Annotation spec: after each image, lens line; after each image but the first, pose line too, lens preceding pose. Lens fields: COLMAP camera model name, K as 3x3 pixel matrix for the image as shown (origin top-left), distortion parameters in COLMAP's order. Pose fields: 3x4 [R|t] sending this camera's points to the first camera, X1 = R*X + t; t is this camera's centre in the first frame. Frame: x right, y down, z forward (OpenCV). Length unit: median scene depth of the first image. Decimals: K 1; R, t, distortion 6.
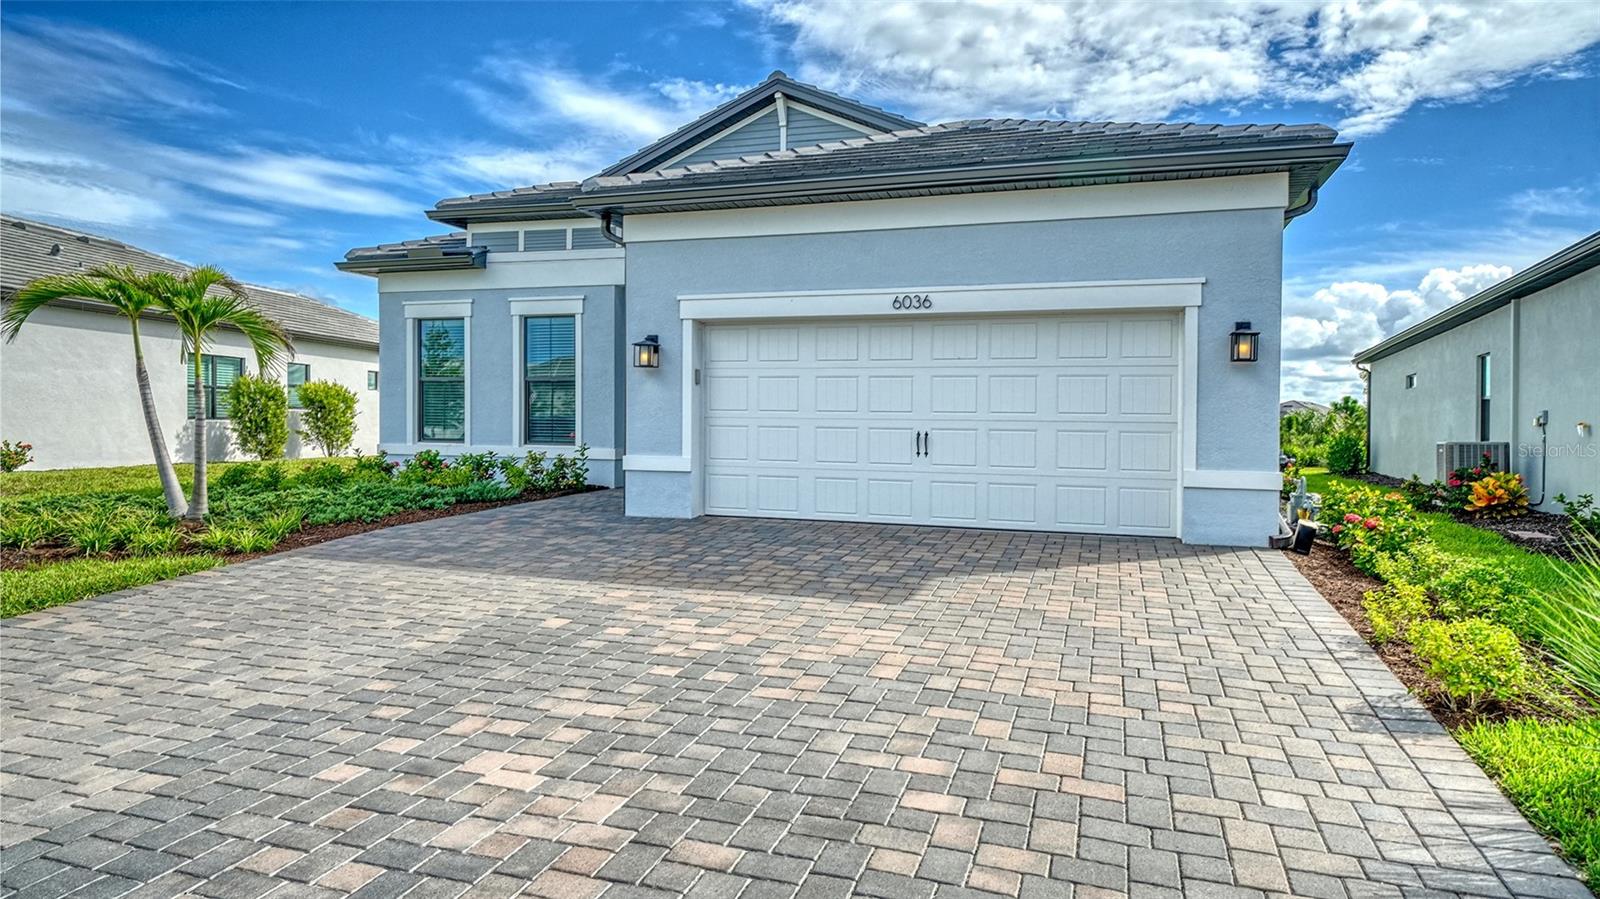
lens RADIAL K [[939.0, 0, 795.4], [0, 939.0, 431.7], [0, 0, 1]] dist [0.034624, -0.000262]
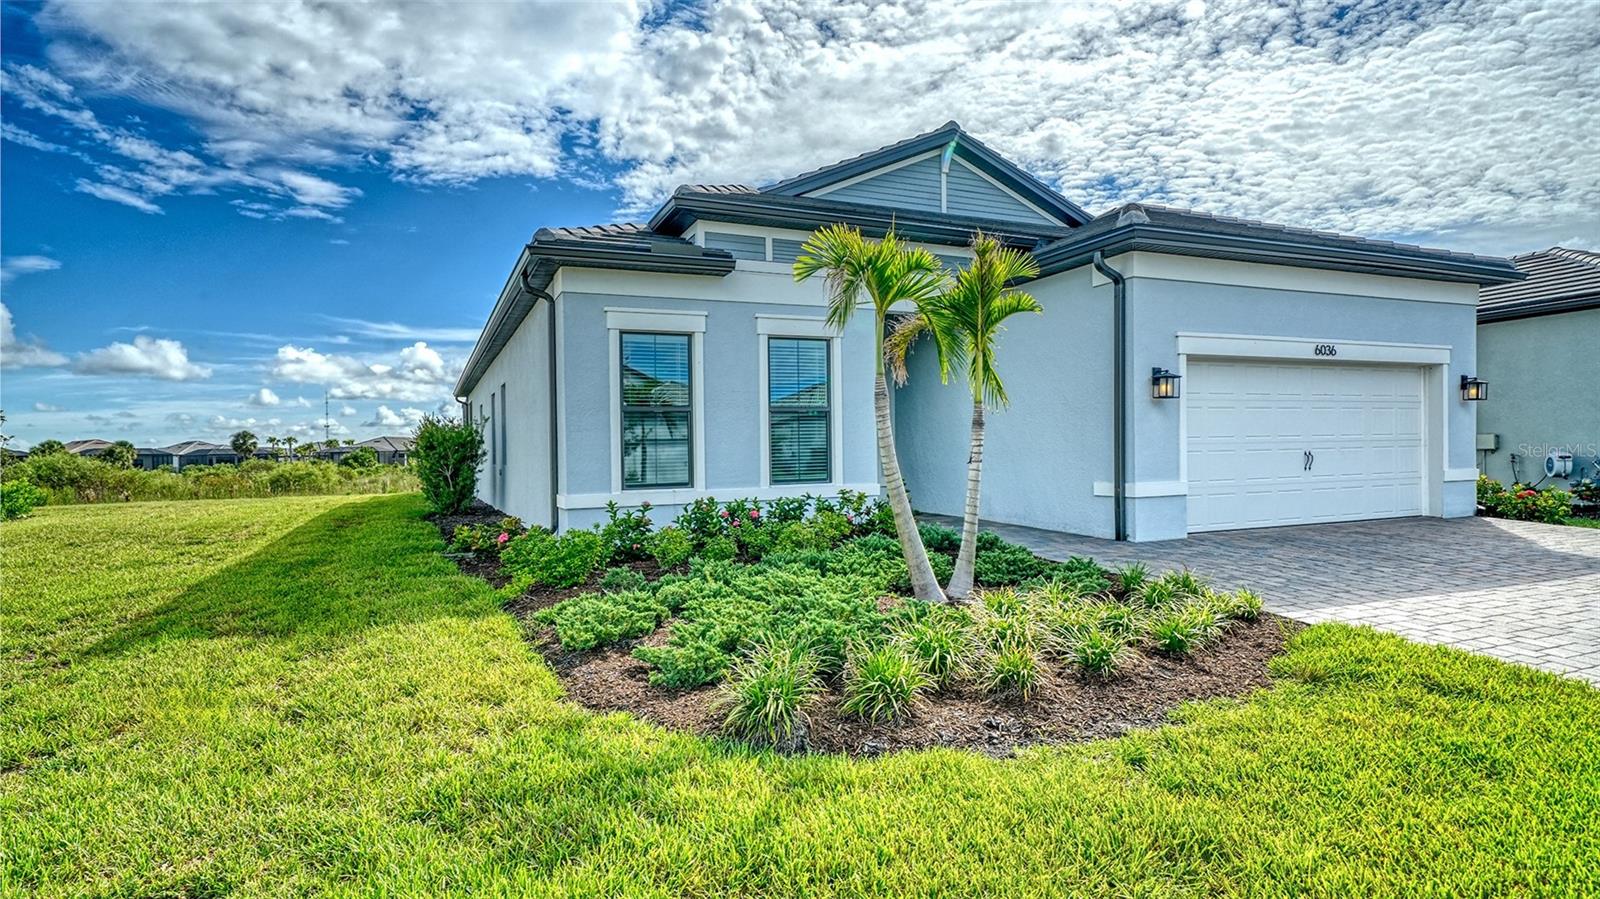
lens RADIAL K [[834.3, 0, 834.8], [0, 834.3, 441.3], [0, 0, 1]] dist [0.000872, -0.000692]
pose [[0.742520, -0.019664, 0.669535, -0.766300], [0.035791, 0.999306, -0.010343, -0.016816], [-0.668867, 0.031643, 0.742708, 0.403330]]
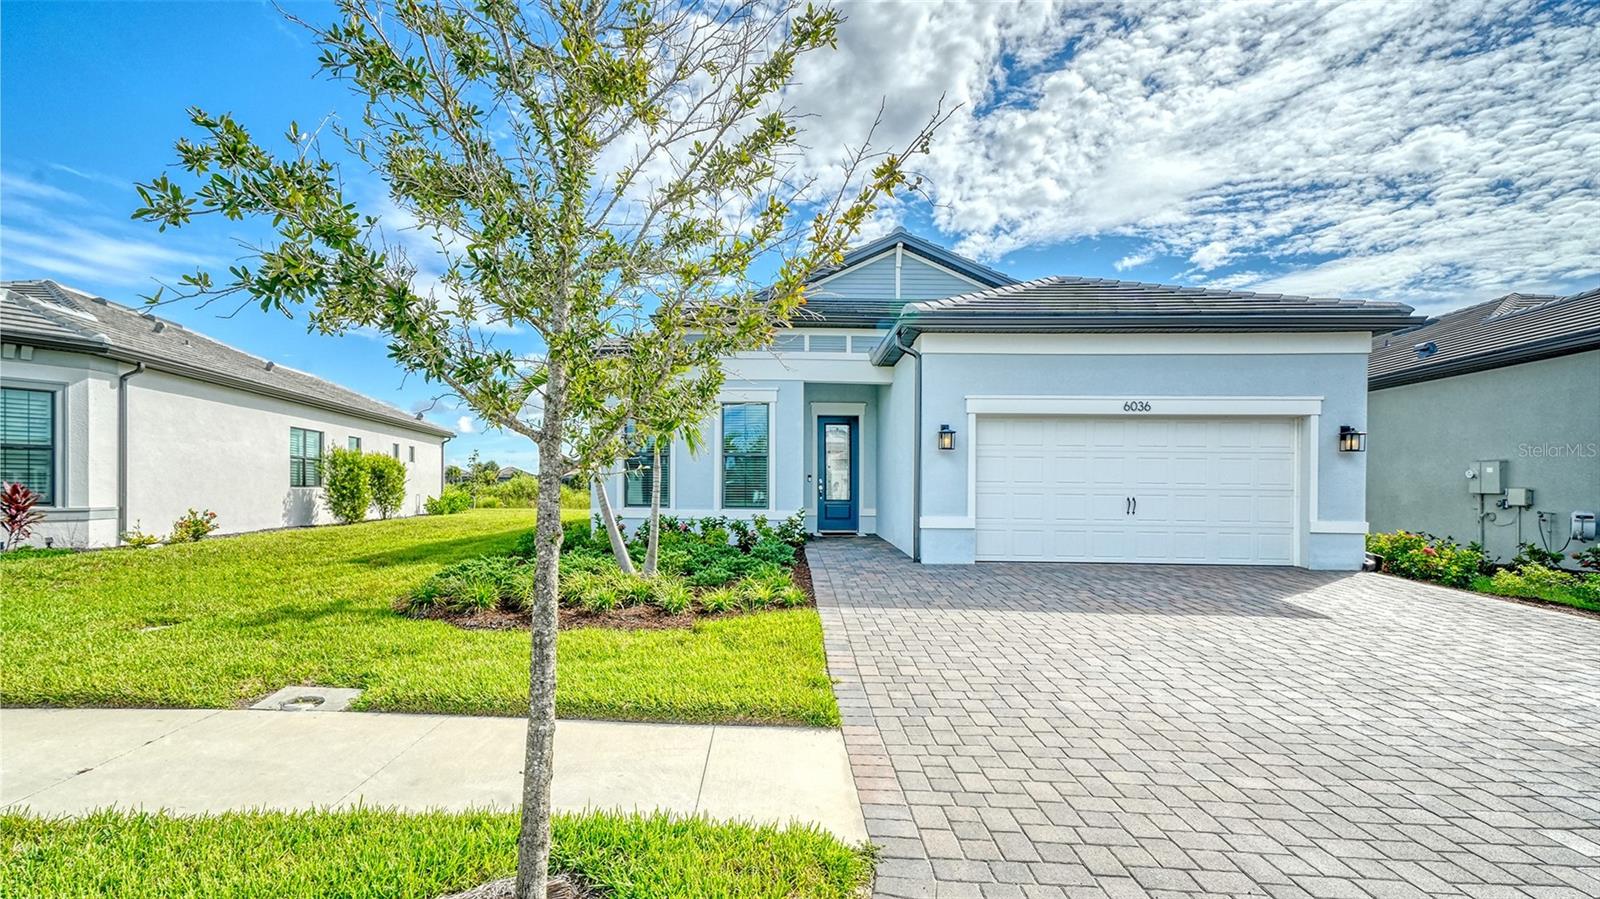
lens RADIAL K [[718.8, 0, 792.2], [0, 718.8, 475.4], [0, 0, 1]] dist [0.008901, -0.001258]
pose [[0.963635, 0.000496, 0.267222, -0.453761], [0.005186, 0.999775, -0.020557, -0.009092], [-0.267172, 0.021196, 0.963416, 0.063341]]
